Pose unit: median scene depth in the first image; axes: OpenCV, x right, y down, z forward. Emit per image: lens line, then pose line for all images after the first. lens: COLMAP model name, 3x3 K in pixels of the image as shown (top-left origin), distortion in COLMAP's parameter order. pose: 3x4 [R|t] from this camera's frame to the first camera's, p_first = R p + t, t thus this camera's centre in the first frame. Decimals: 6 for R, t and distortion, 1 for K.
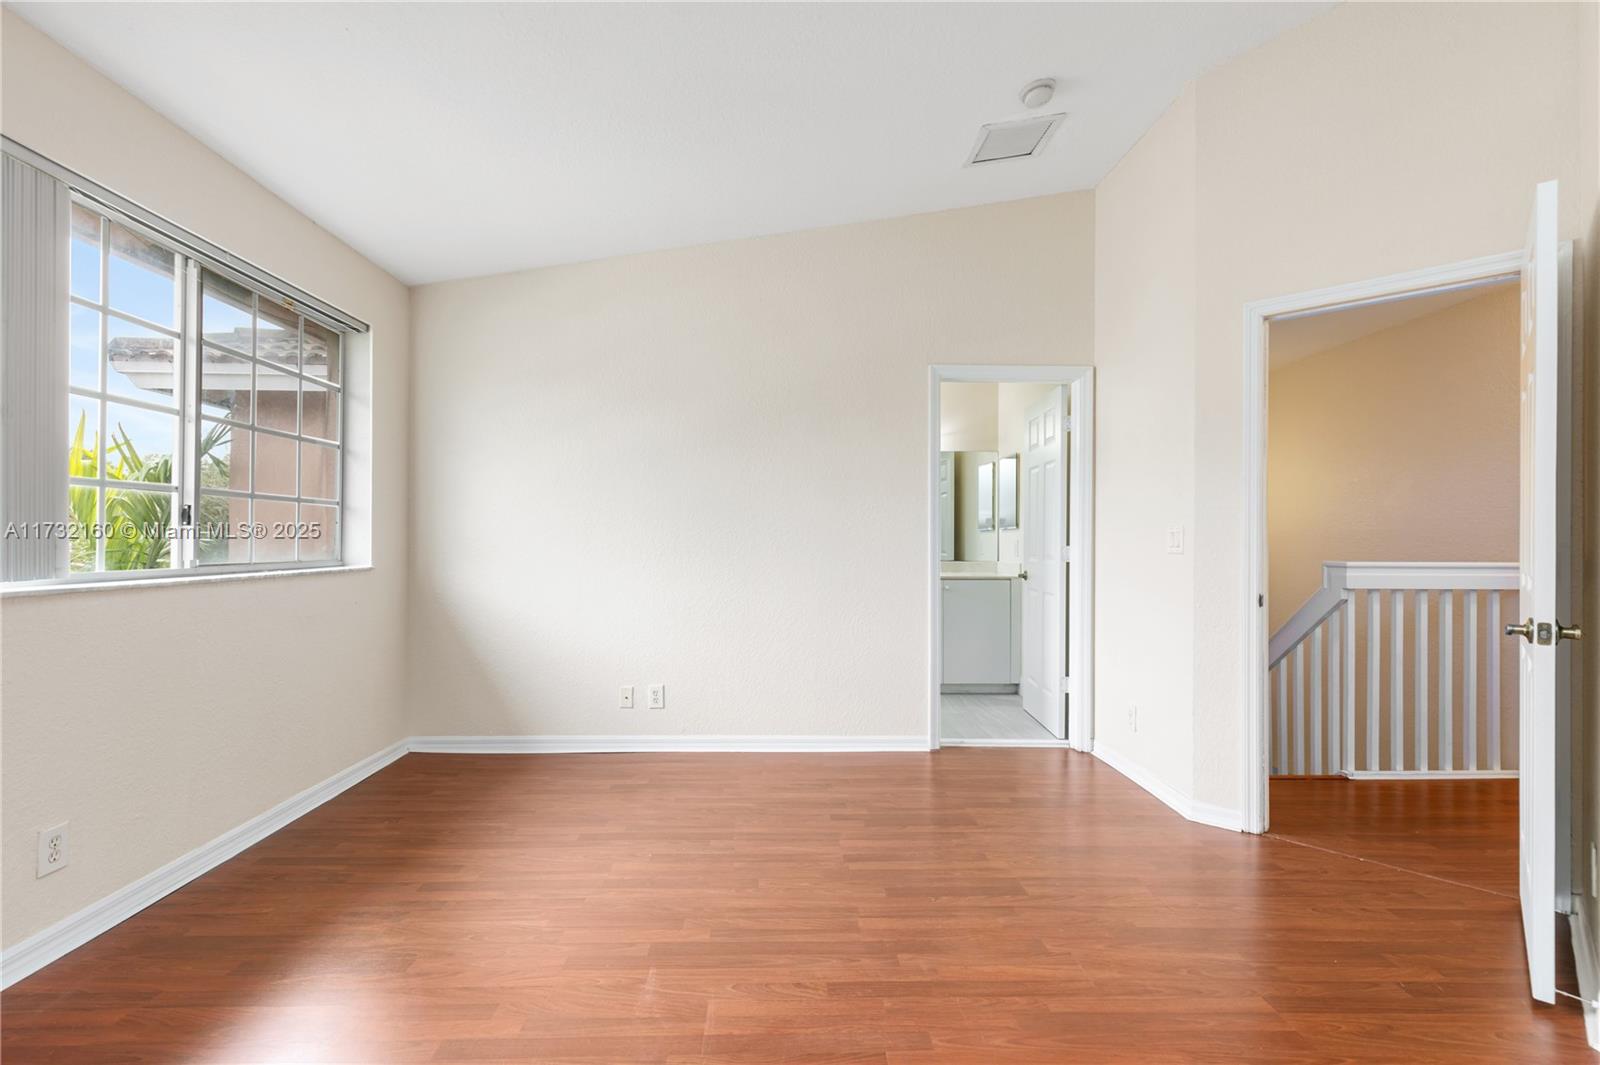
lens RADIAL K [[735.1, 0, 787.8], [0, 735.1, 542.2], [0, 0, 1]] dist [0.010124, -0.003080]
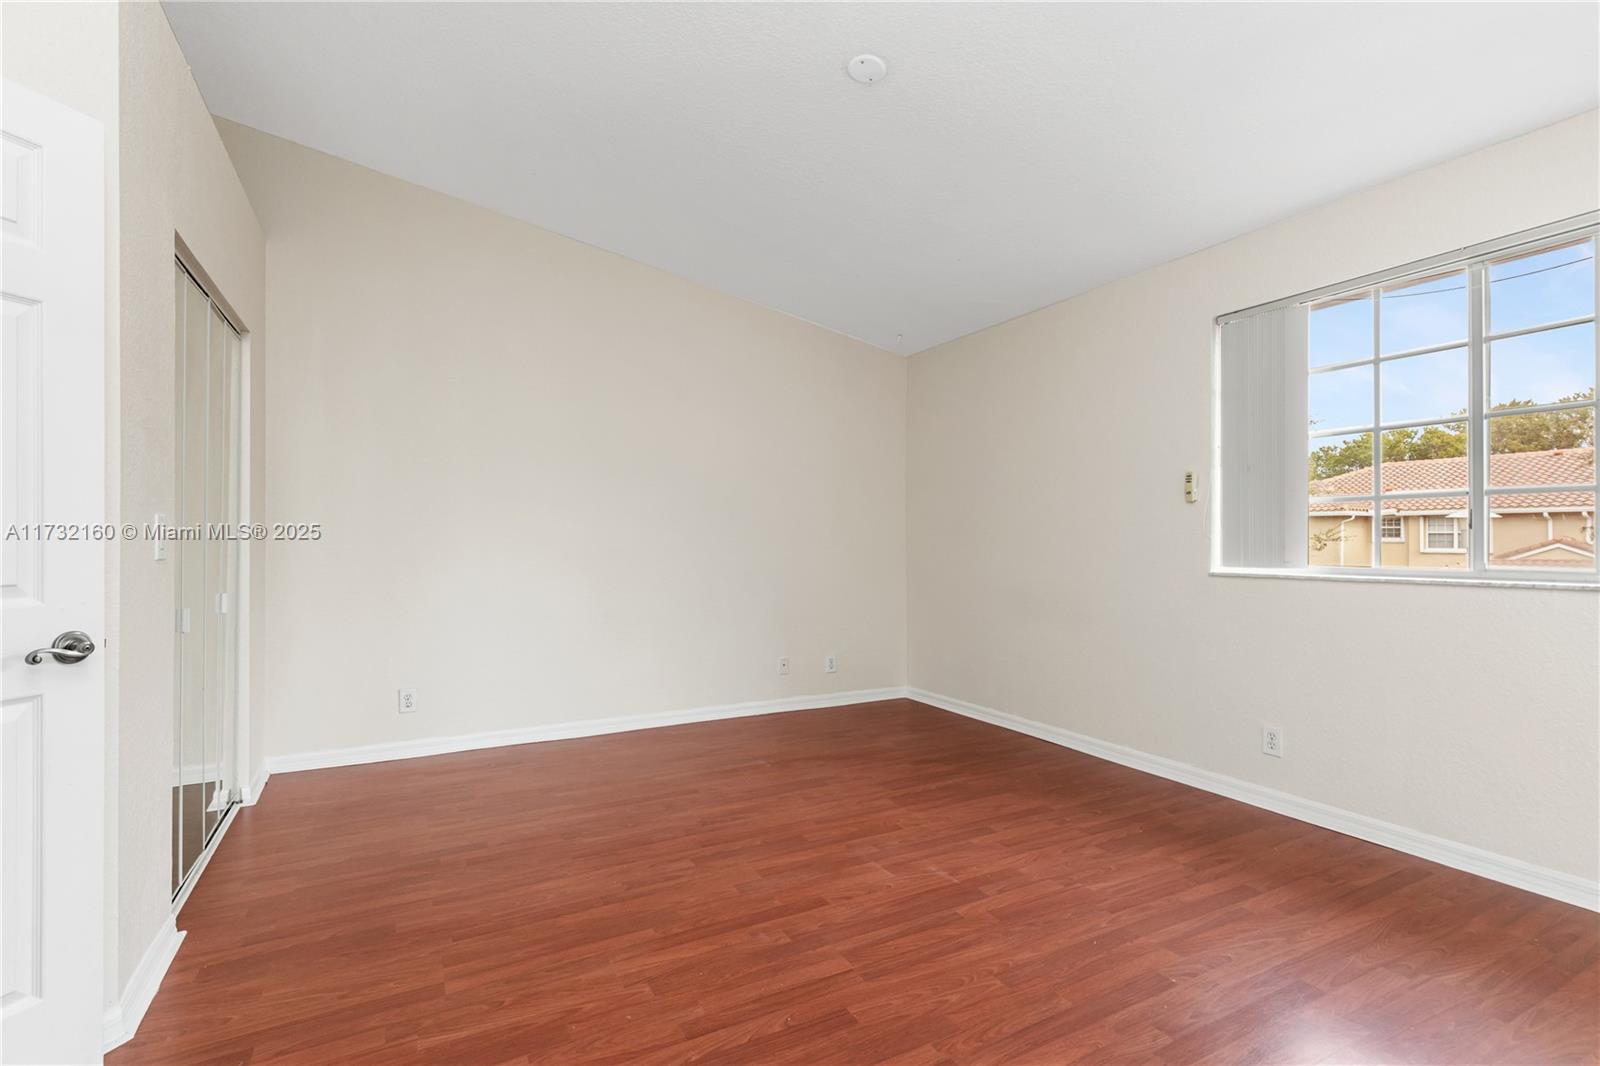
lens RADIAL K [[735.1, 0, 796.3], [0, 735.1, 545.7], [0, 0, 1]] dist [0.010124, -0.003080]
pose [[-0.891308, -0.001264, -0.453396, 0.618117], [-0.001316, 0.999999, -0.000201, 0.004024], [0.453396, 0.000418, -0.891309, 1.942954]]
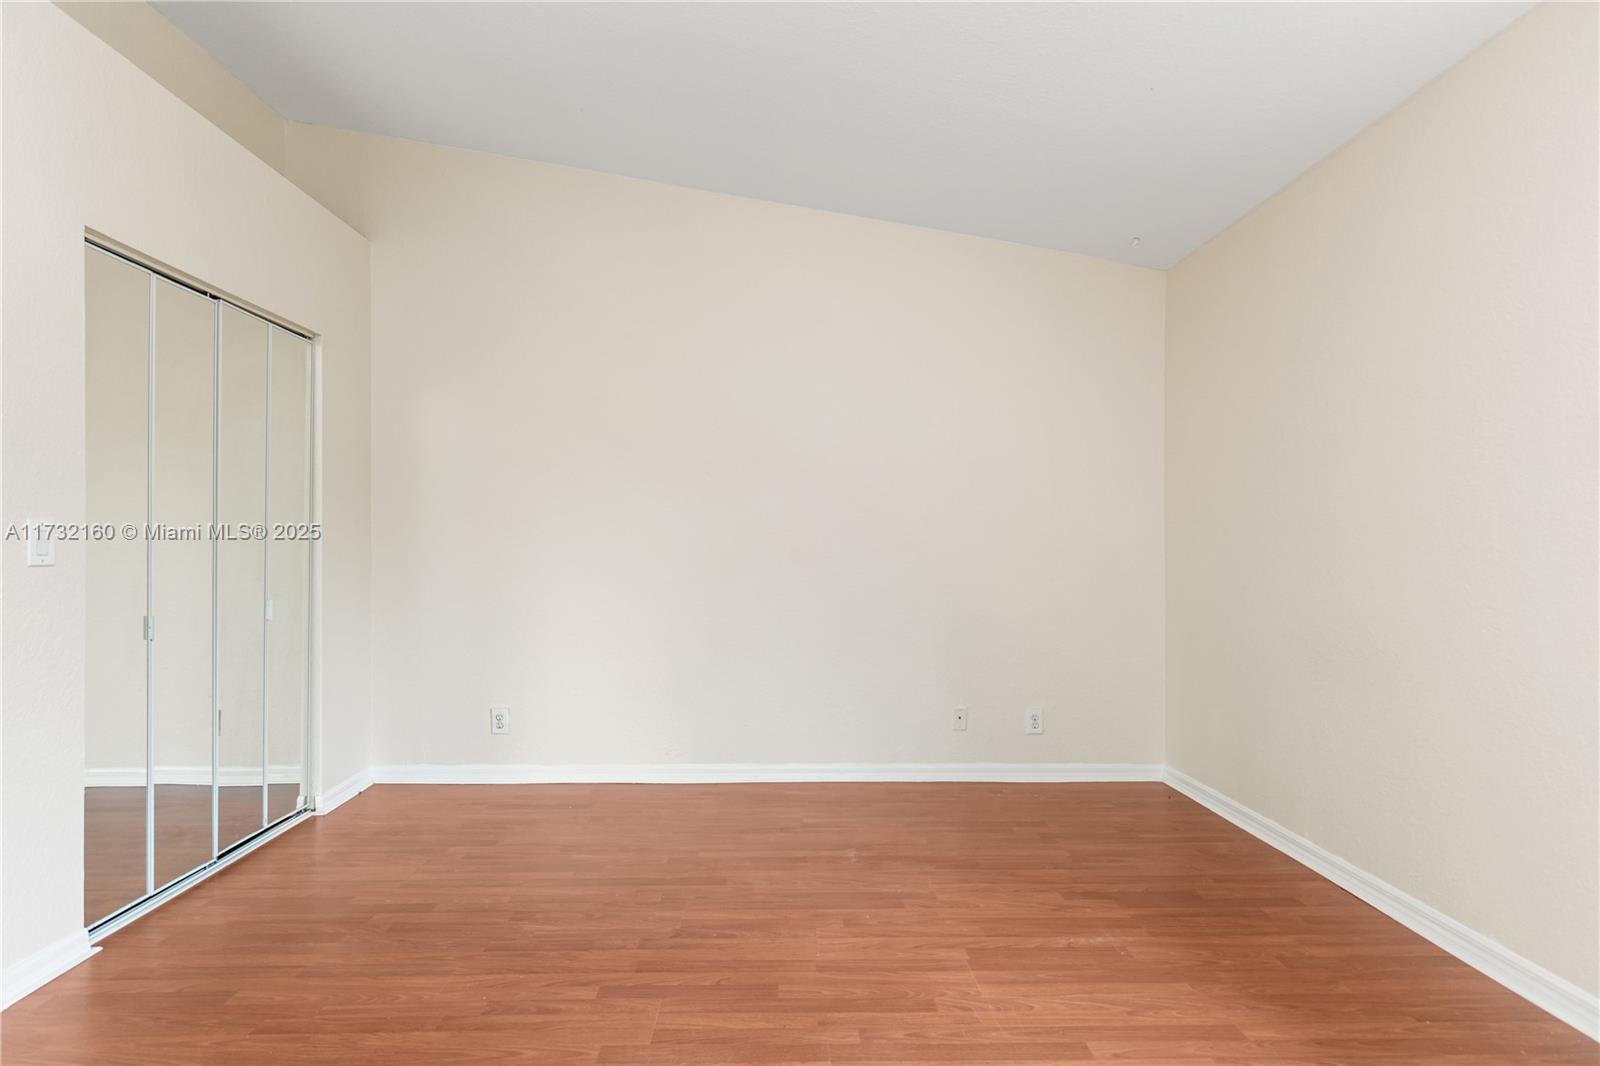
lens RADIAL K [[832.2, 0, 796.7], [0, 832.2, 533.0], [0, 0, 1]] dist [0.000167, -0.000095]
pose [[-0.999927, -0.007237, -0.009714, -0.048092], [-0.006939, 0.999515, -0.030355, 0.019211], [0.009929, -0.030286, -0.999492, 1.758903]]
